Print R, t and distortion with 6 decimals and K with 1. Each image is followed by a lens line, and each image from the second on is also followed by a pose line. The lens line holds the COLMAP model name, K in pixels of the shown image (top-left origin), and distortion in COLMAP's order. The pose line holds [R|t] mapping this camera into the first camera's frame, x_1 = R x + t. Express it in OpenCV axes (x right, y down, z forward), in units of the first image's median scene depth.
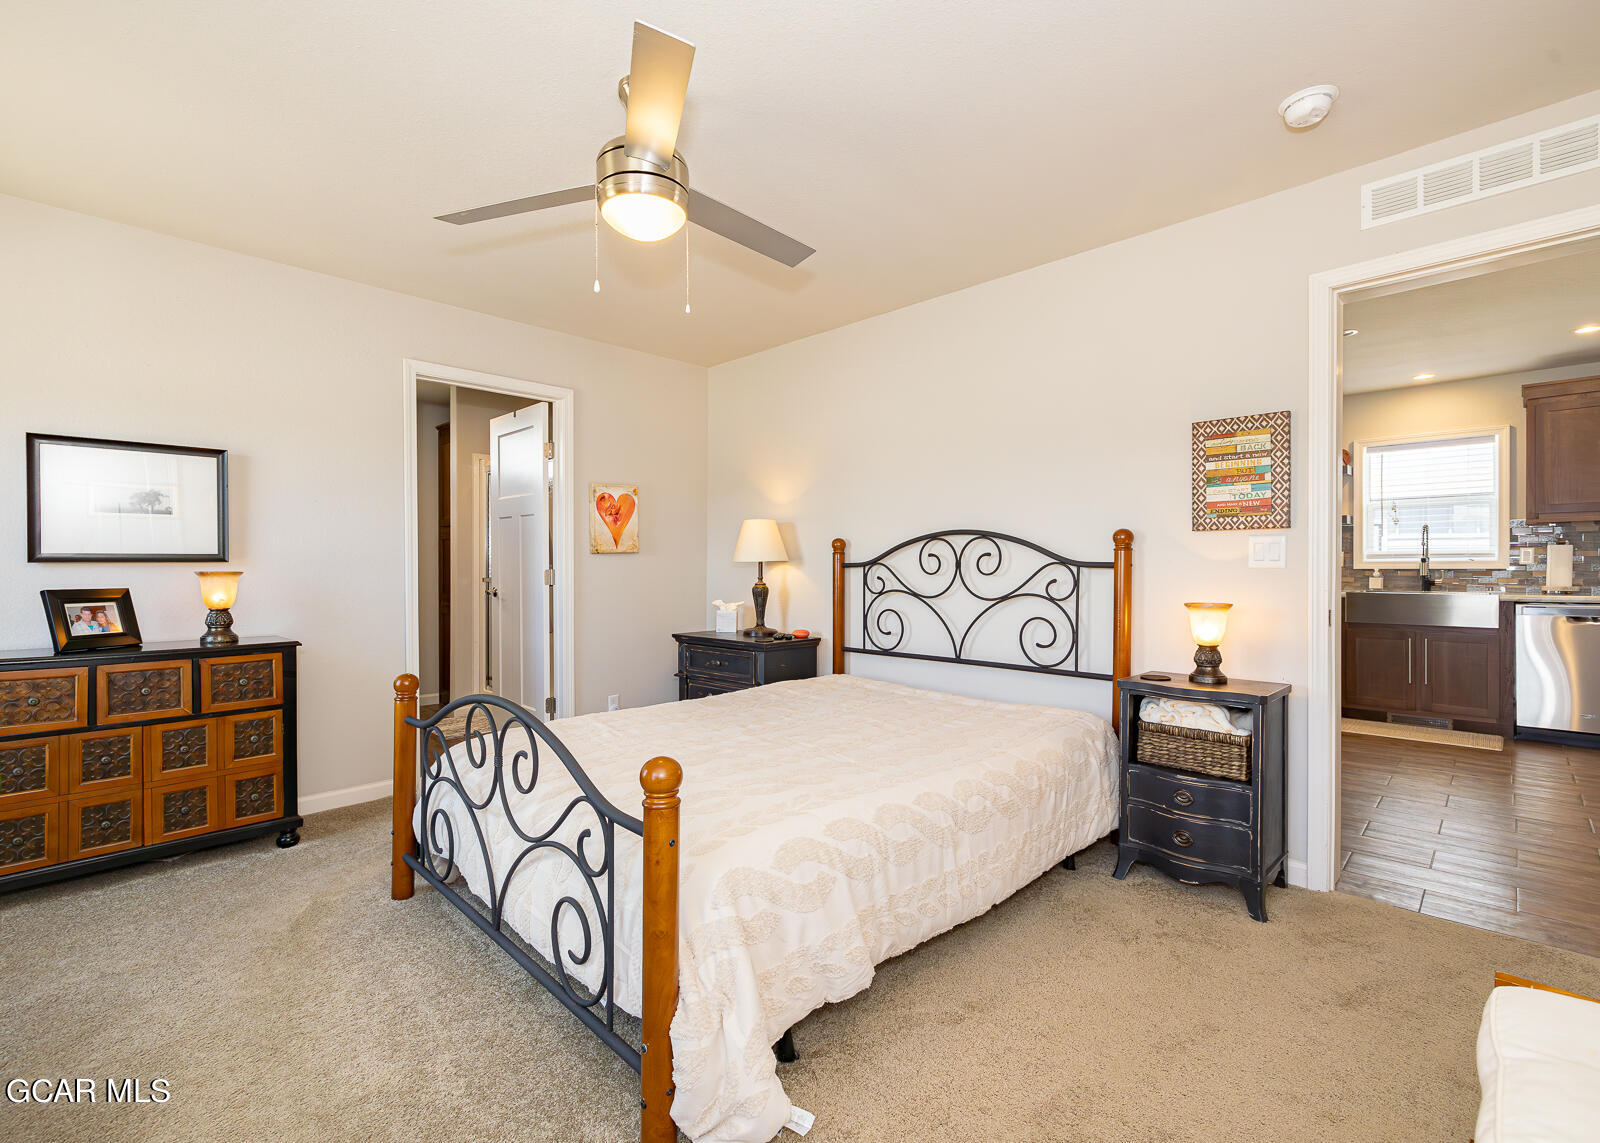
lens RADIAL K [[740.2, 0, 800.0], [0, 740.2, 571.5], [0, 0, 1]] dist [-0.001612, -0.000303]
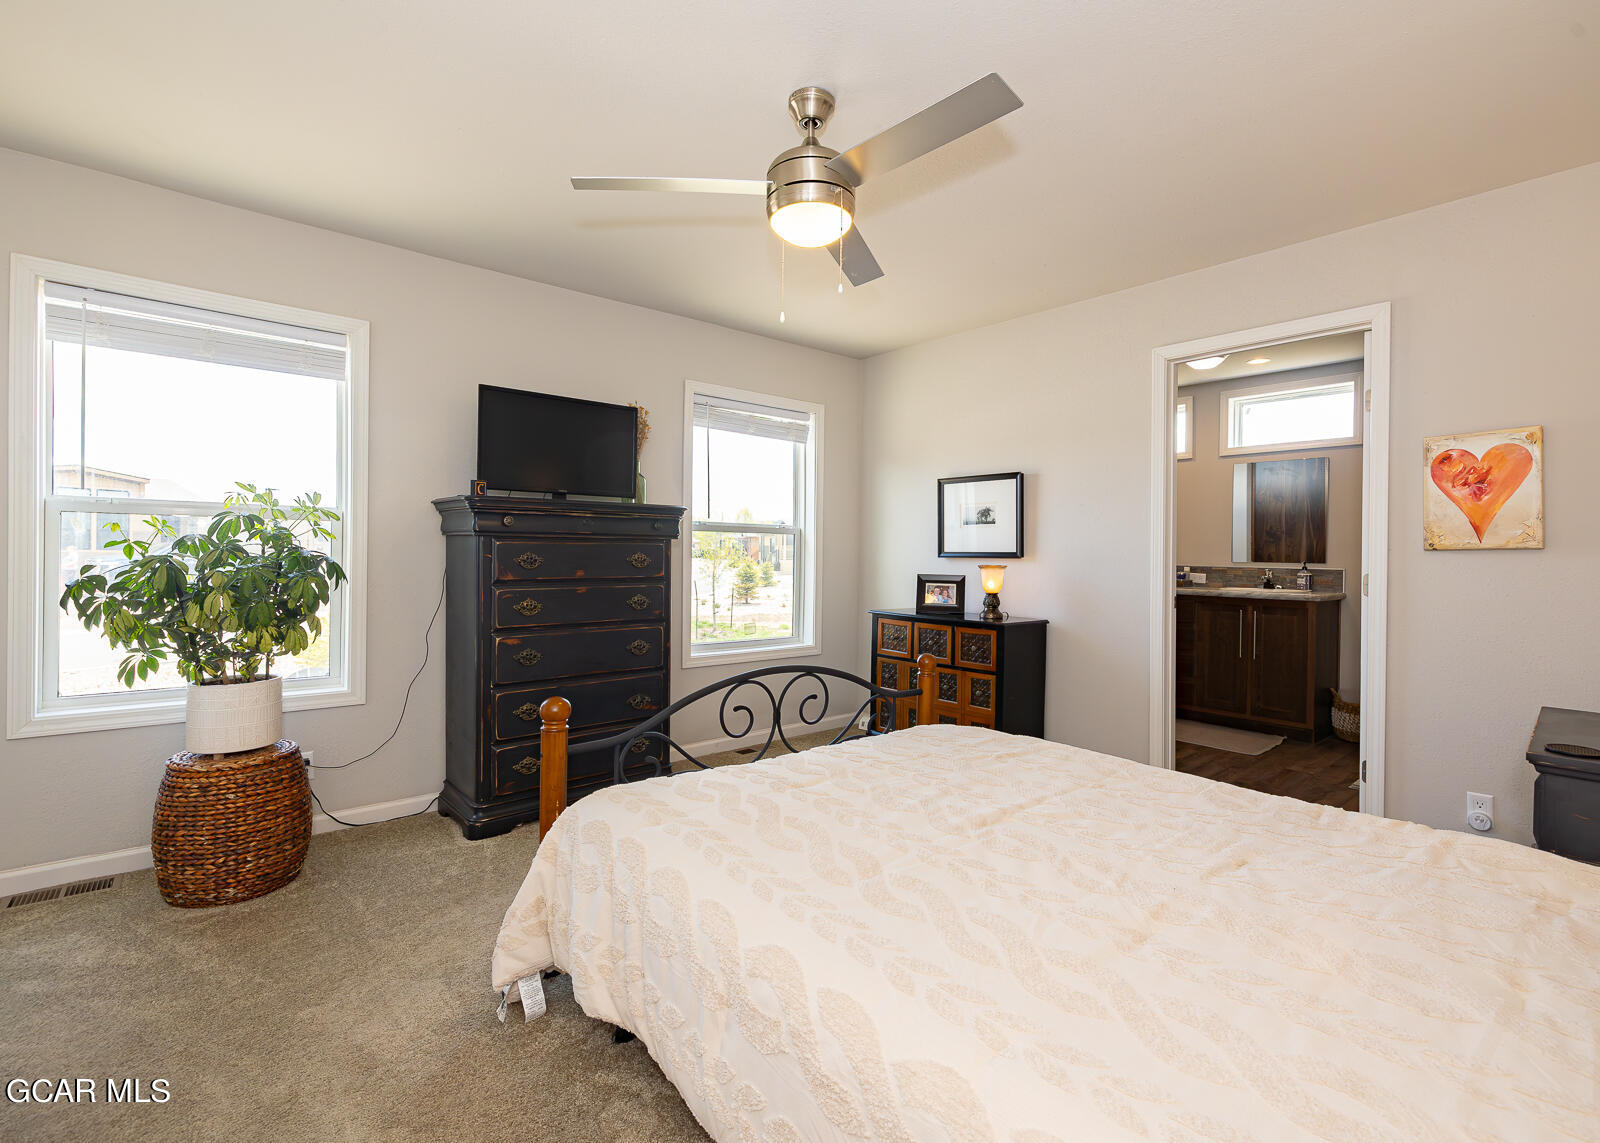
lens RADIAL K [[701.8, 0, 768.3], [0, 701.8, 564.3], [0, 0, 1]] dist [-0.001895, -0.000303]
pose [[-0.092576, 0.007870, -0.995674, 0.399738], [-0.030967, 0.999462, 0.010780, -0.002071], [0.995224, 0.031831, -0.092283, 0.562192]]
